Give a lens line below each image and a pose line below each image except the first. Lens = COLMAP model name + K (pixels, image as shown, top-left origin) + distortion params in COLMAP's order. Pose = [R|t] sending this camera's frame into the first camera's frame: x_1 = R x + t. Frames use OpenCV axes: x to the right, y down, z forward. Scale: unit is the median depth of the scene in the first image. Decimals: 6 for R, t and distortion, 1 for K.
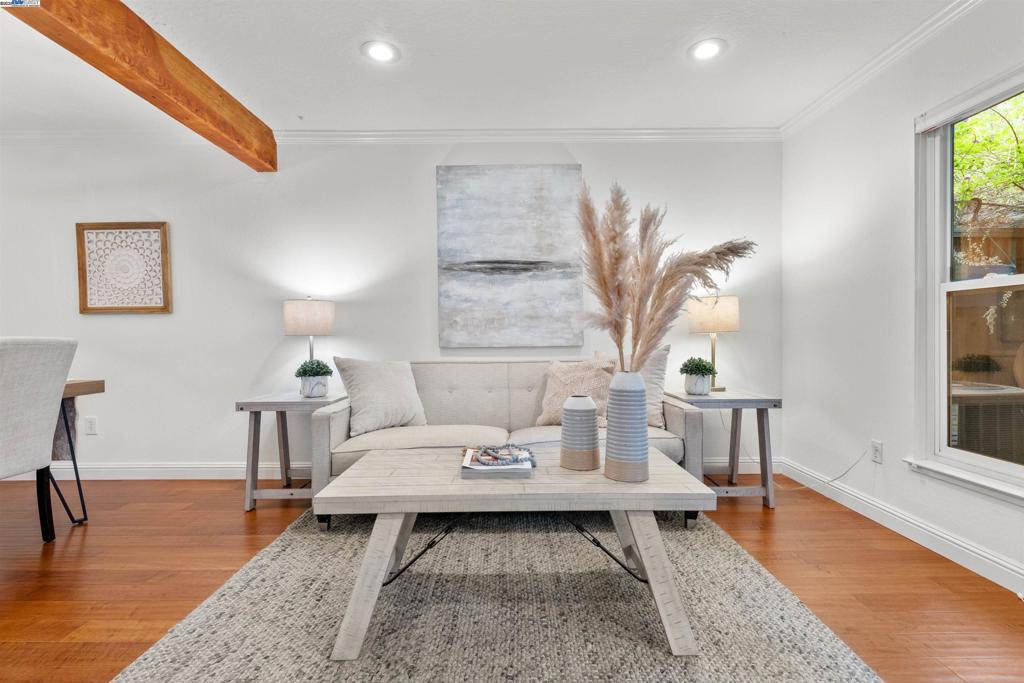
lens RADIAL K [[475.5, 0, 511.1], [0, 475.5, 338.8], [0, 0, 1]] dist [-0.000985, -0.000101]
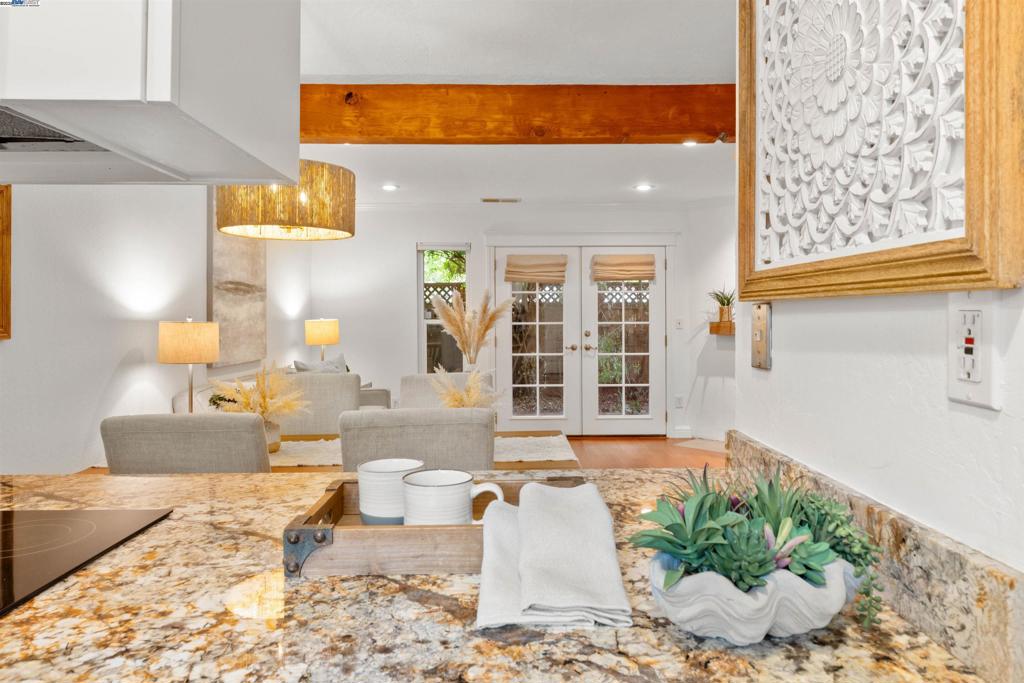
lens RADIAL K [[685.8, 0, 514.4], [0, 685.8, 317.0], [0, 0, 1]] dist [-0.001568, -0.001056]
pose [[-0.000295, 0.007868, 0.999969, -1.555364], [0.015416, 0.999850, -0.007862, -0.065326], [-0.999881, 0.015413, -0.000417, 0.387538]]
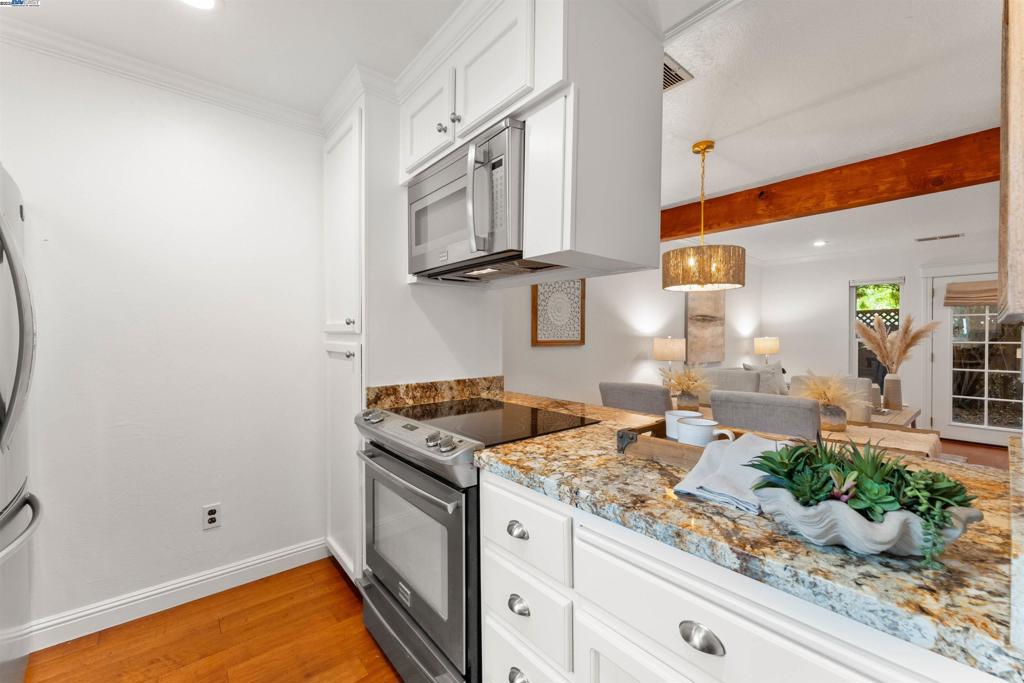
lens RADIAL K [[410.0, 0, 512.8], [0, 410.0, 340.1], [0, 0, 1]] dist [-0.000485, -0.000060]
pose [[0.771464, 0.002987, 0.636266, -1.583974], [-0.000359, 0.999991, -0.004259, -0.063361], [-0.636273, 0.003057, 0.771458, 0.263151]]
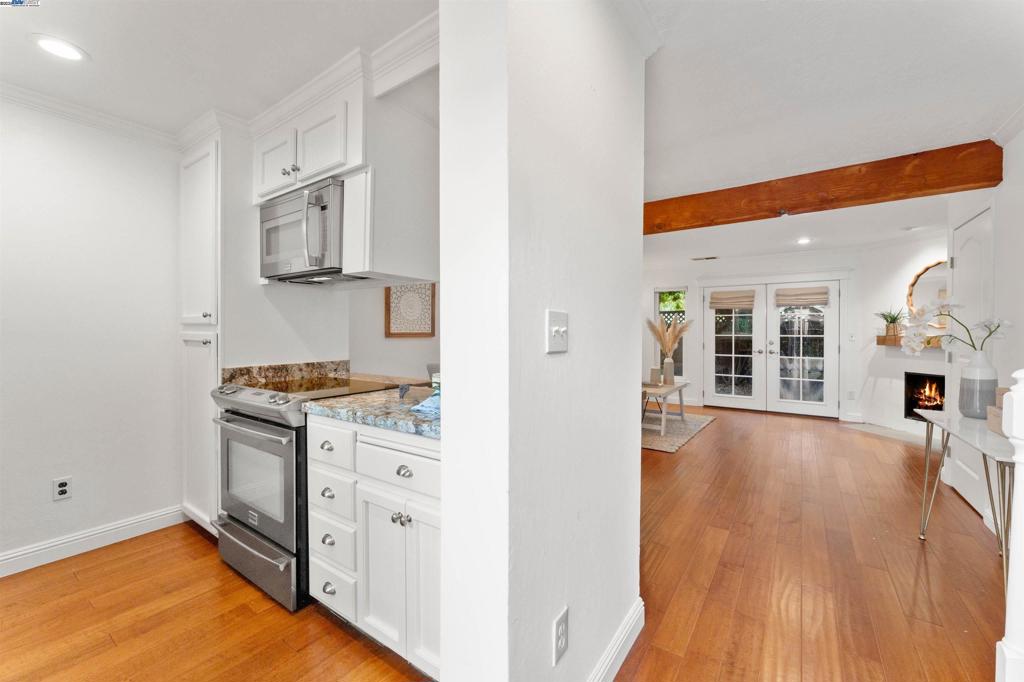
lens RADIAL K [[412.4, 0, 510.2], [0, 412.4, 334.0], [0, 0, 1]] dist [0.000037, -0.000054]
pose [[0.583998, 0.005788, 0.811734, -1.661835], [0.000998, 0.999969, -0.007848, -0.052812], [-0.811754, 0.005393, 0.583974, 0.023763]]
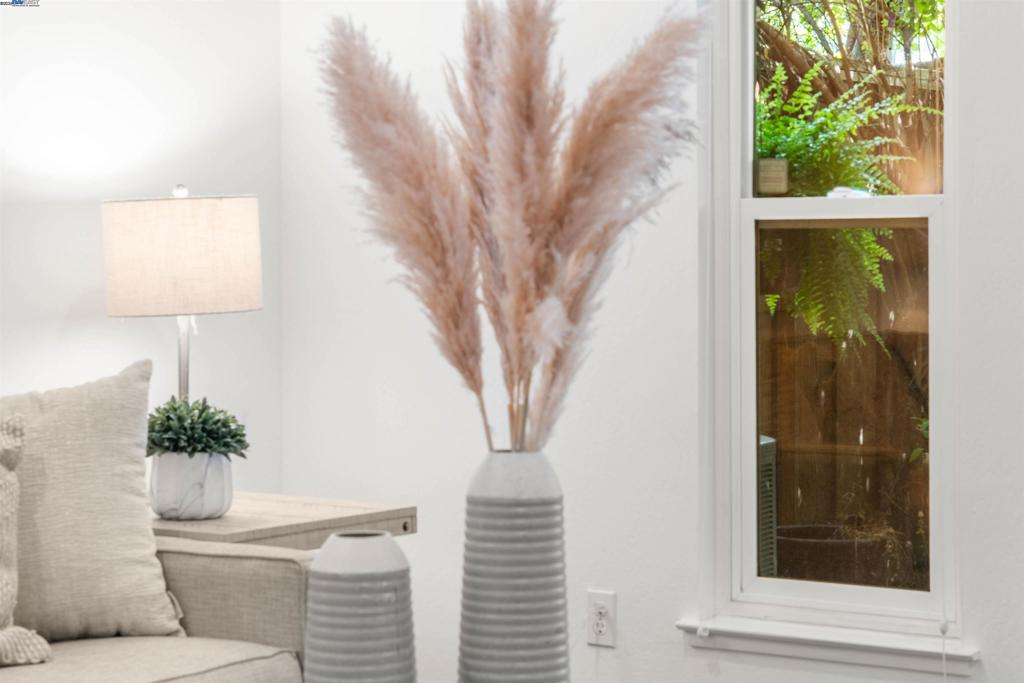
lens RADIAL K [[2275.9, 0, 513.8], [0, 2275.9, 339.9], [0, 0, 1]] dist [0.096424, 0.452911]
pose [[0.582960, -0.028584, 0.811998, -0.592692], [0.008291, 0.999538, 0.029233, -0.034333], [-0.812458, -0.010310, 0.582928, -0.020547]]
